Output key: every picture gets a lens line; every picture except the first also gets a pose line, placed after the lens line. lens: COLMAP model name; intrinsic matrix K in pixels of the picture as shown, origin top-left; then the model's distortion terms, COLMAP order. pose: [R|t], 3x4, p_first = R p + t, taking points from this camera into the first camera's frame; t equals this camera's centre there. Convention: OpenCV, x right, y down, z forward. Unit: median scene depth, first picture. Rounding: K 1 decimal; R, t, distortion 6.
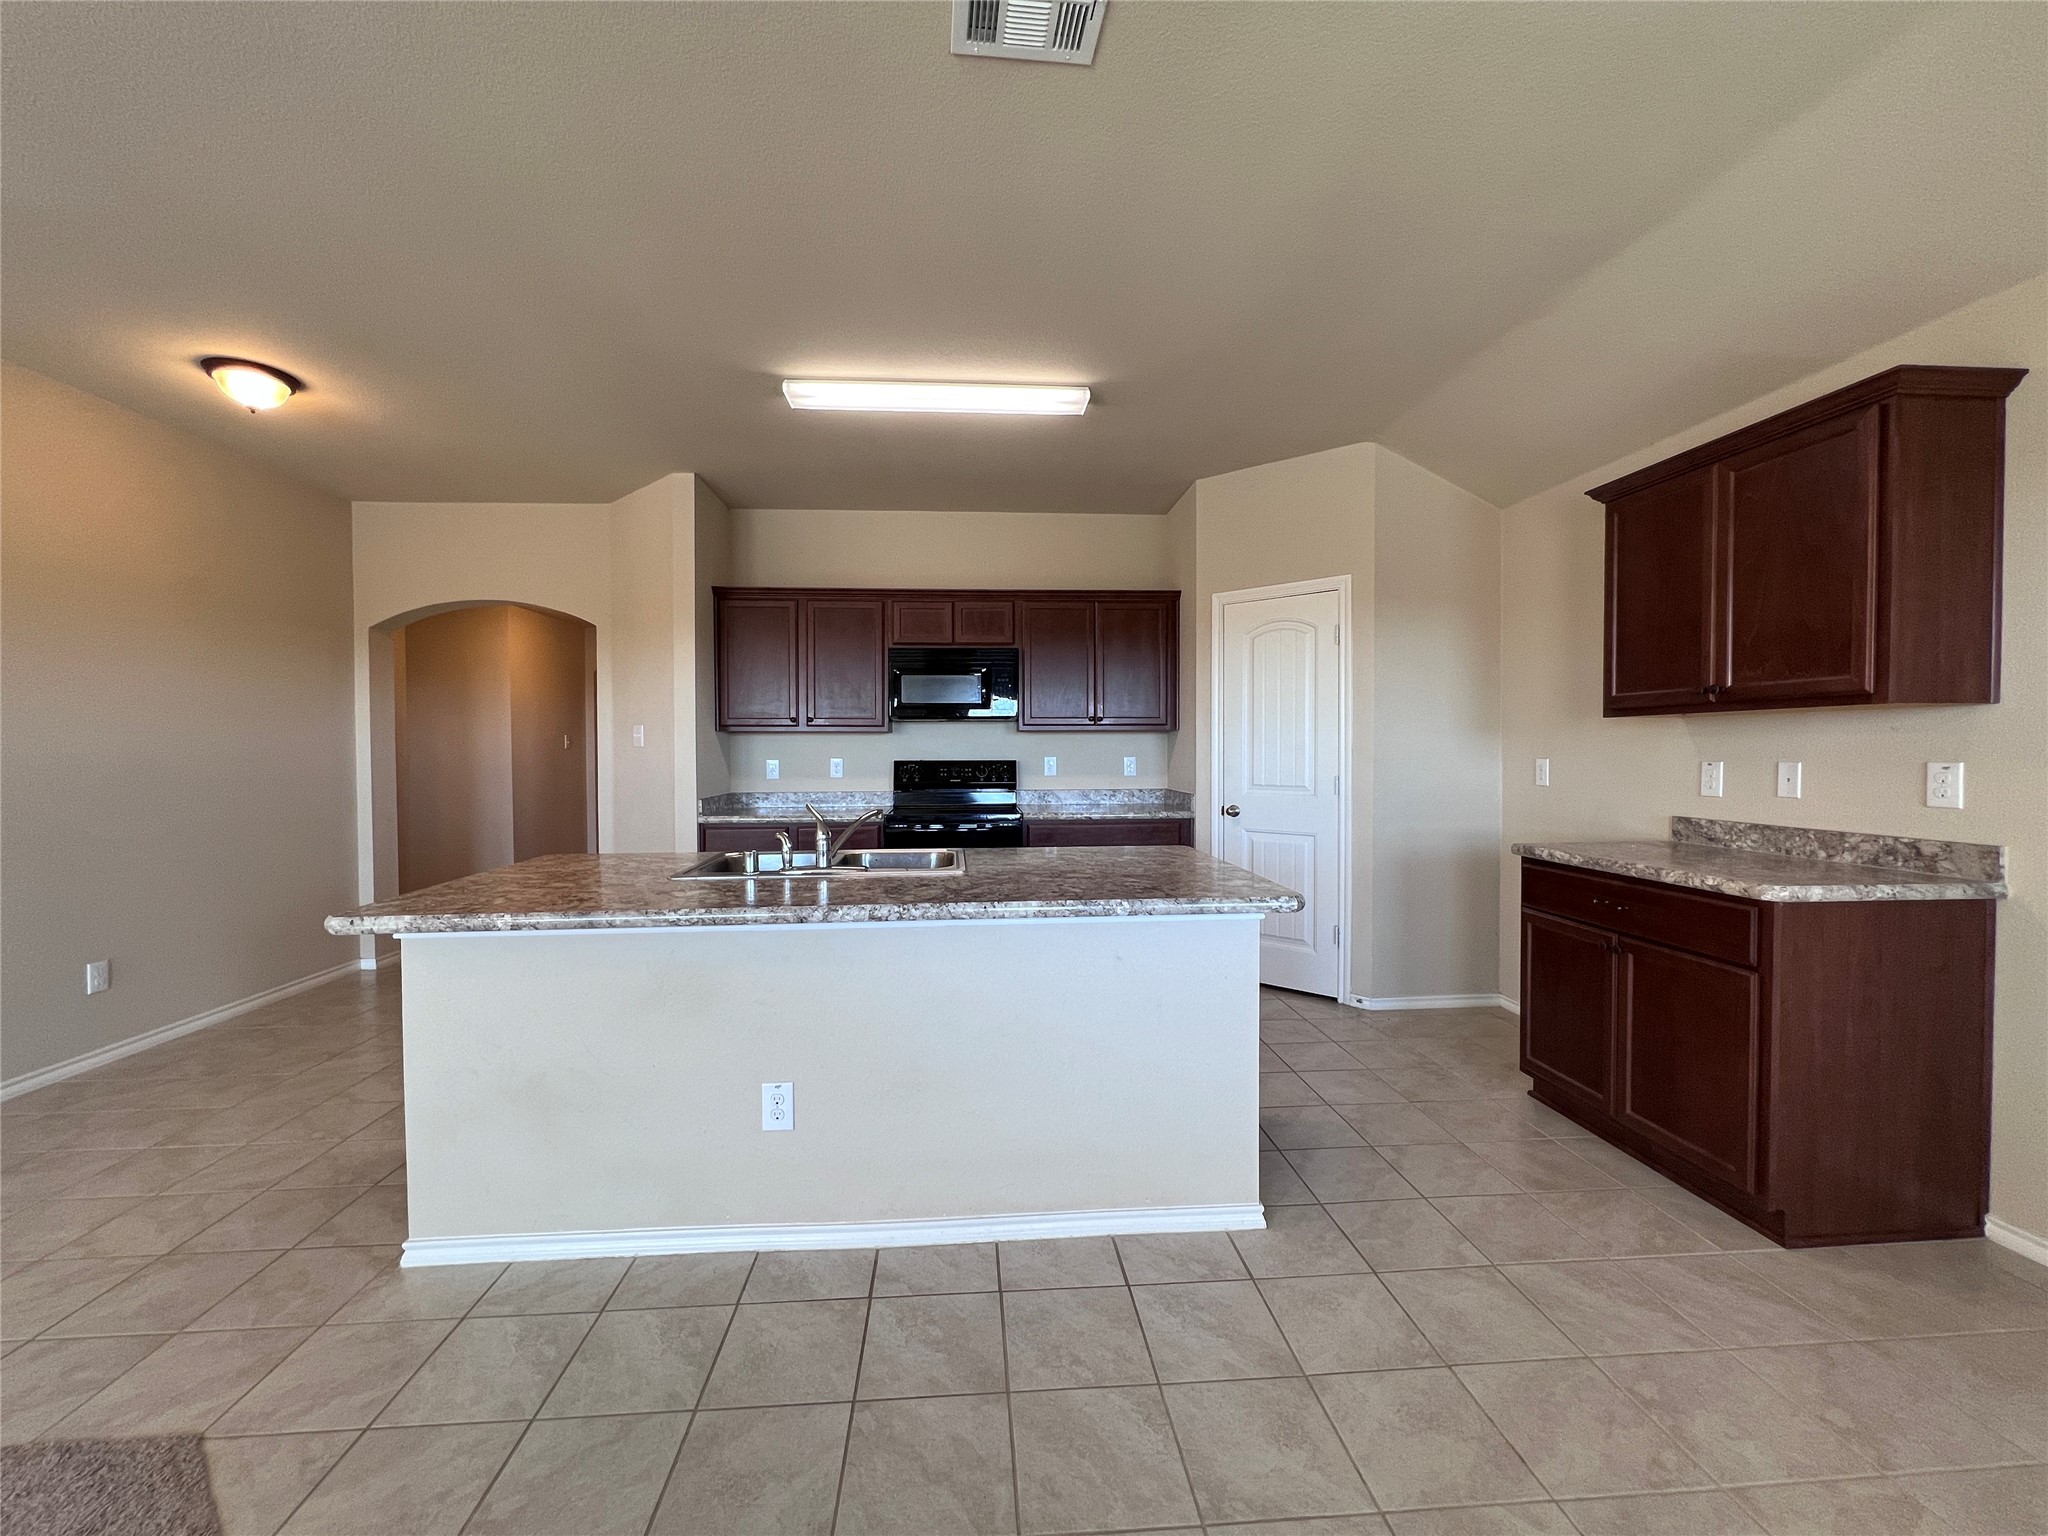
lens RADIAL K [[821.9, 0, 1014.8], [0, 821.9, 760.5], [0, 0, 1]] dist [-0.001472, -0.000616]
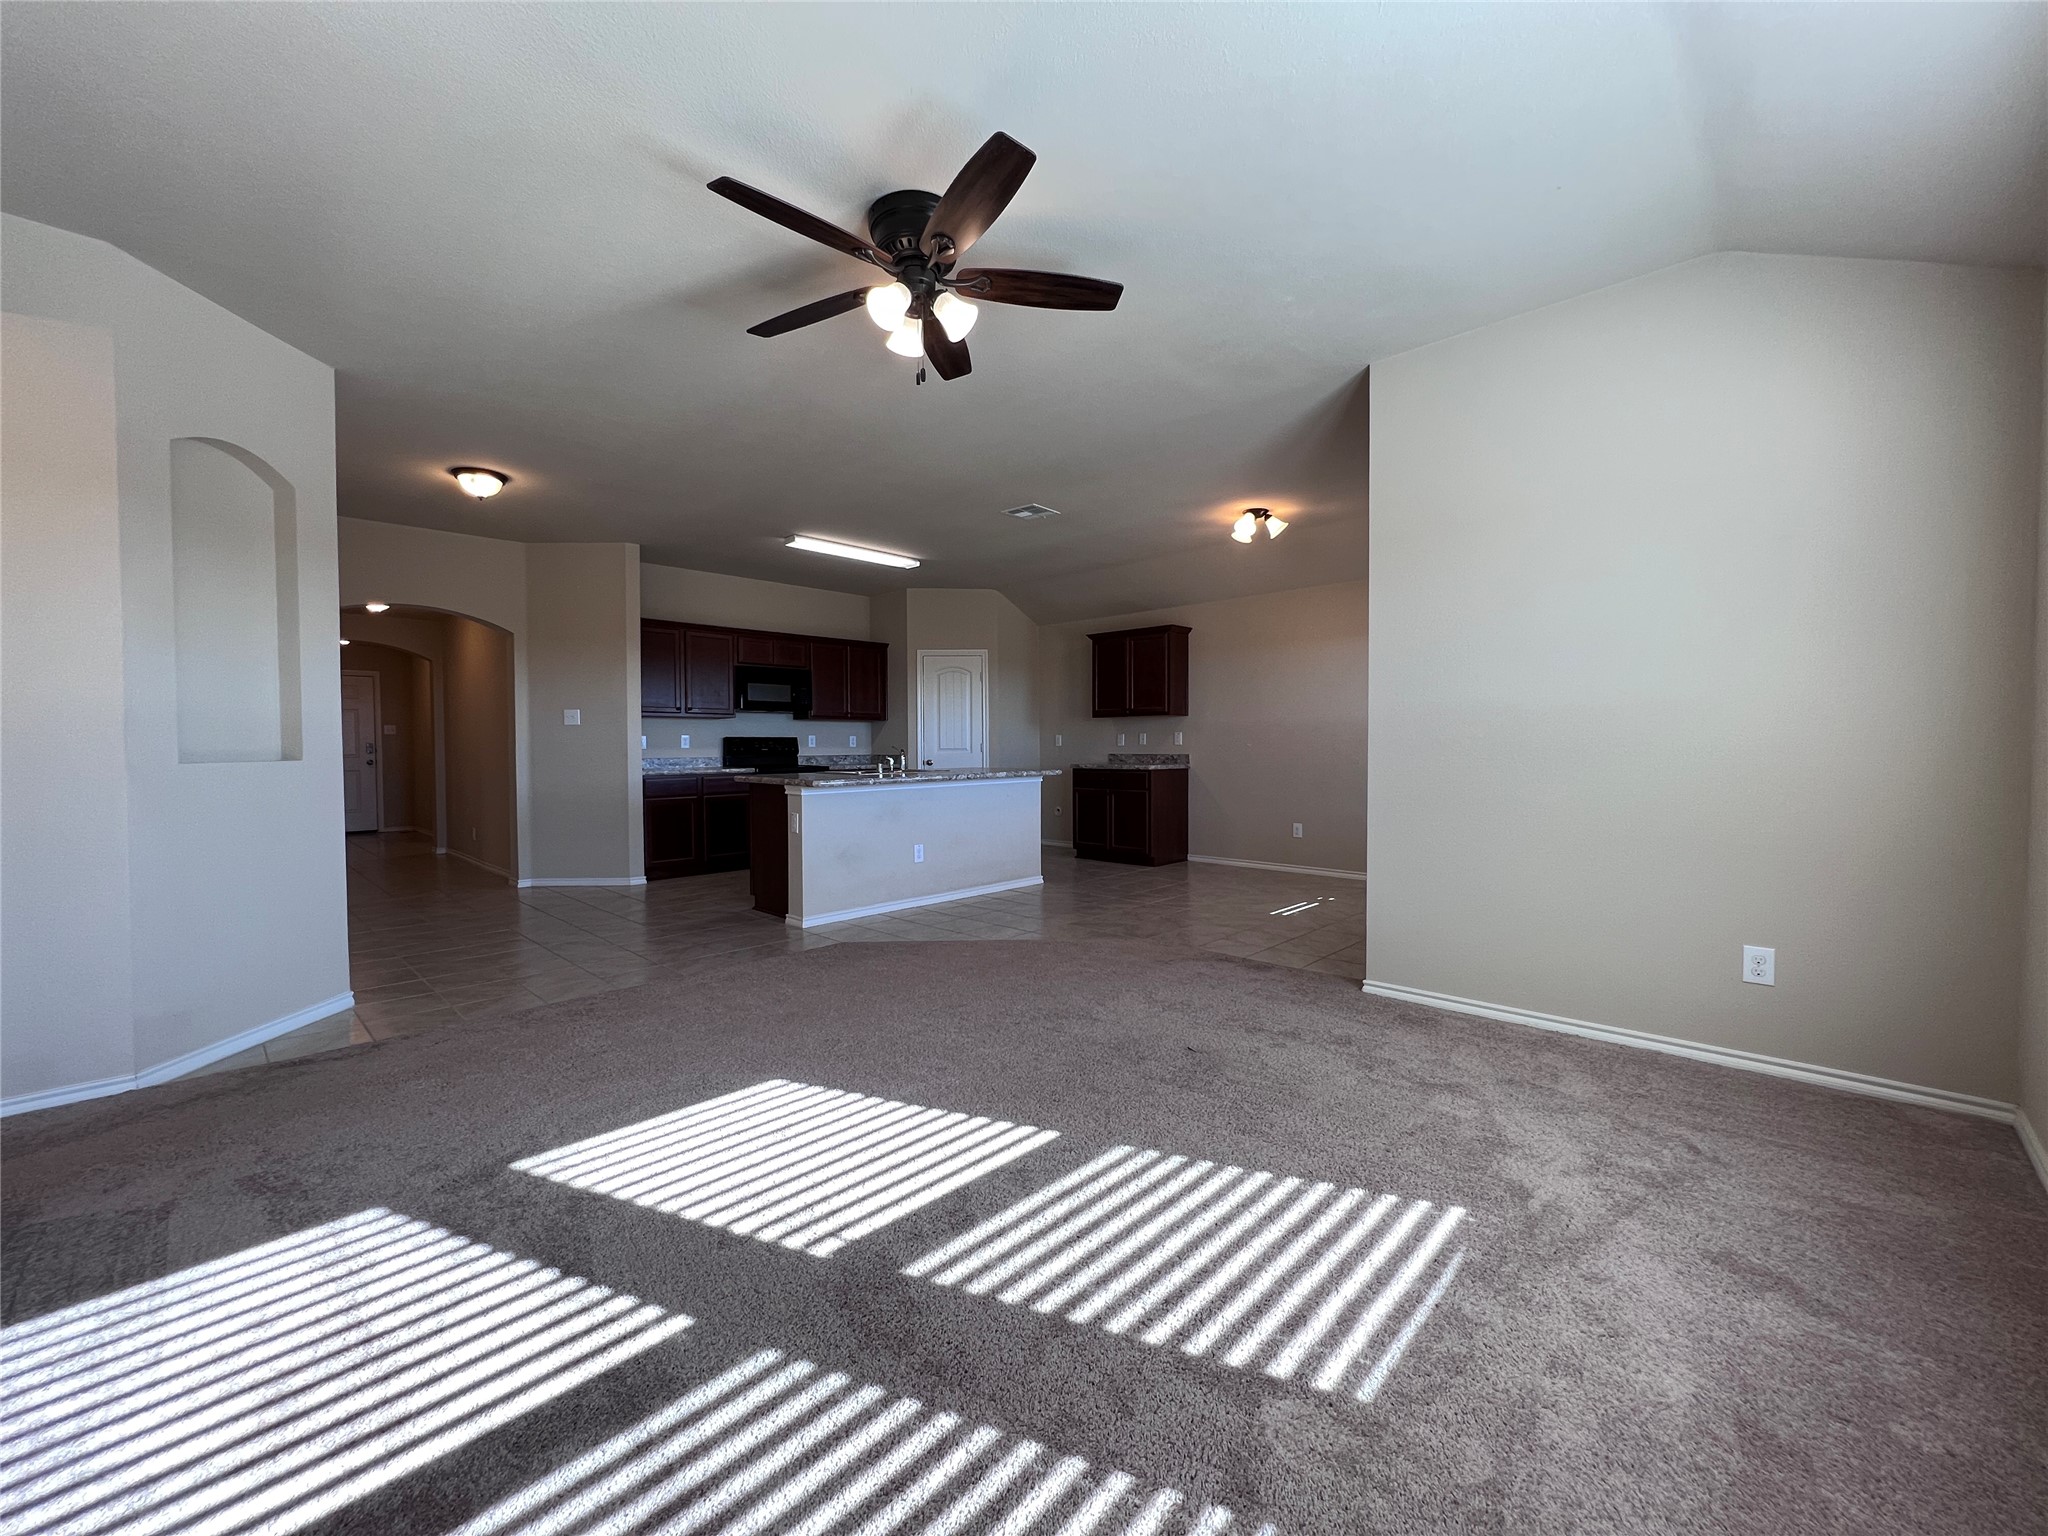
lens RADIAL K [[821.9, 0, 1015.6], [0, 821.9, 761.6], [0, 0, 1]] dist [-0.001472, -0.000616]
pose [[0.750491, -0.017032, 0.660661, -1.661348], [0.012970, 0.999855, 0.011042, 0.078471], [-0.660753, 0.000282, 0.750603, -1.146645]]
